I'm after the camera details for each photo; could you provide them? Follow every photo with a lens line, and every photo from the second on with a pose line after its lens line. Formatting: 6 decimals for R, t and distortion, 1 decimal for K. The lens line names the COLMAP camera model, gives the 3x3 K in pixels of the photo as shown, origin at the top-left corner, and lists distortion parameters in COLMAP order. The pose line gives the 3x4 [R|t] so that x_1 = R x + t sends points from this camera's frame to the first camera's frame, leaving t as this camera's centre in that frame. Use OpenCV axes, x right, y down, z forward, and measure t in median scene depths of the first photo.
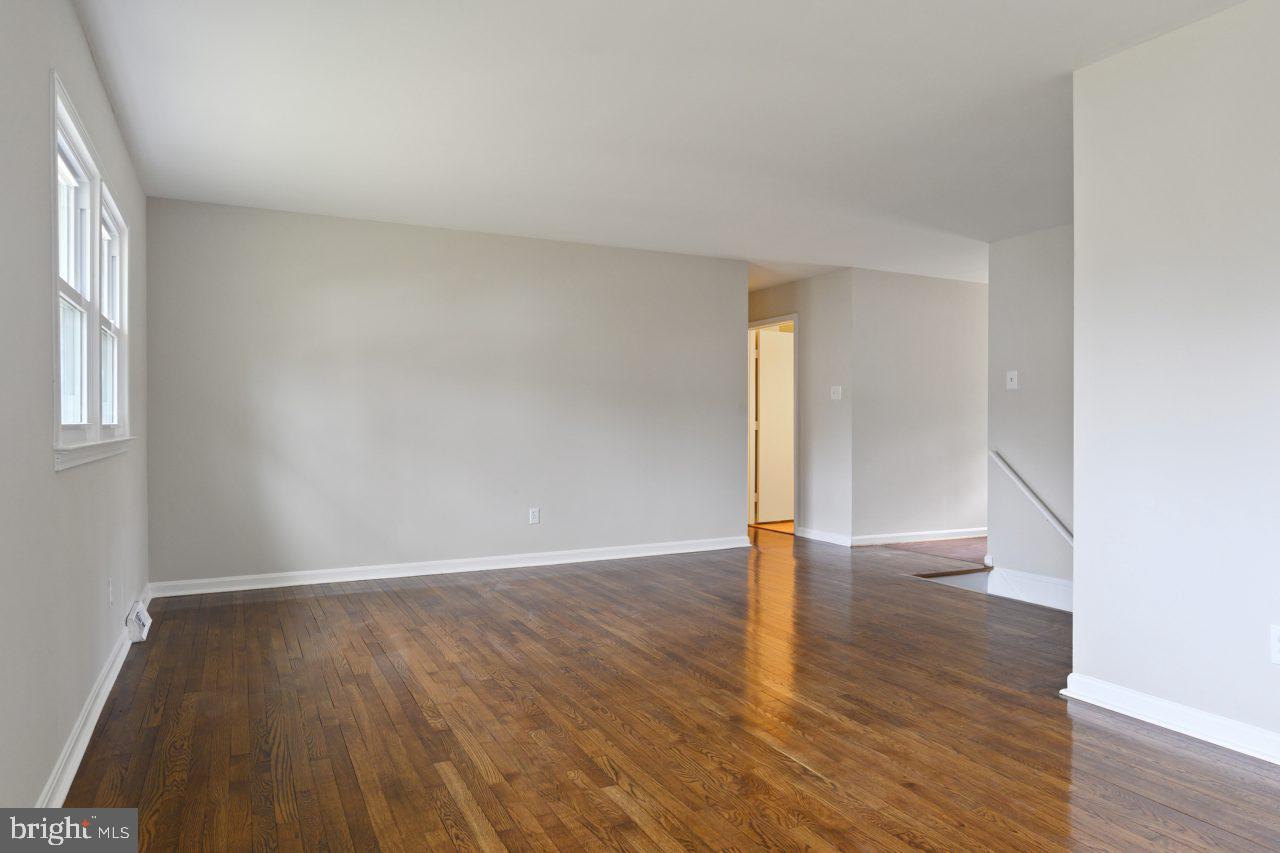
lens RADIAL K [[754.0, 0, 640.0], [0, 754.0, 426.5], [0, 0, 1]] dist [-0.000852, -0.000682]
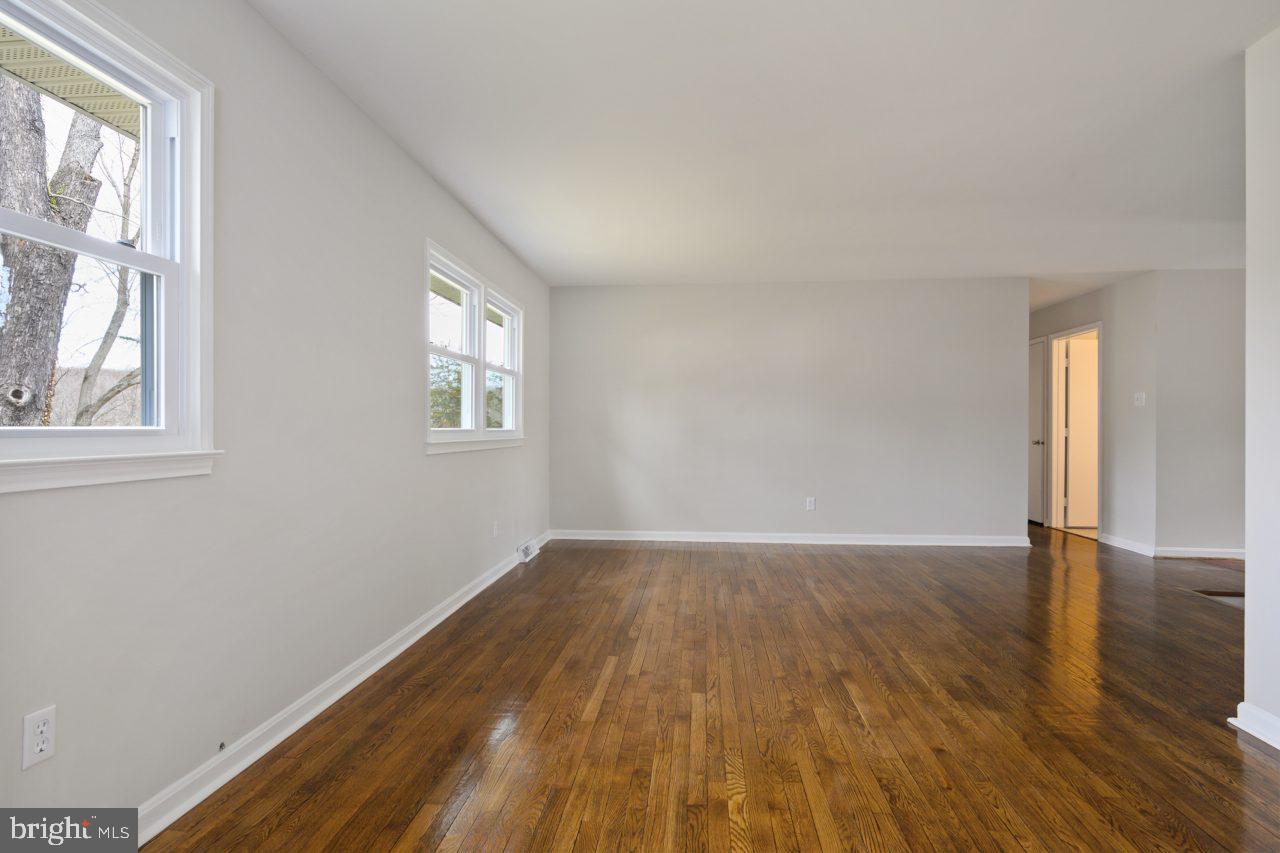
lens RADIAL K [[598.7, 0, 640.0], [0, 598.7, 426.5], [0, 0, 1]] dist [0.002709, 0.001178]
pose [[0.867208, -0.000287, -0.497946, 0.271876], [-0.004361, 0.999957, -0.008171, 0.000269], [0.497927, 0.009257, 0.867170, -0.004147]]
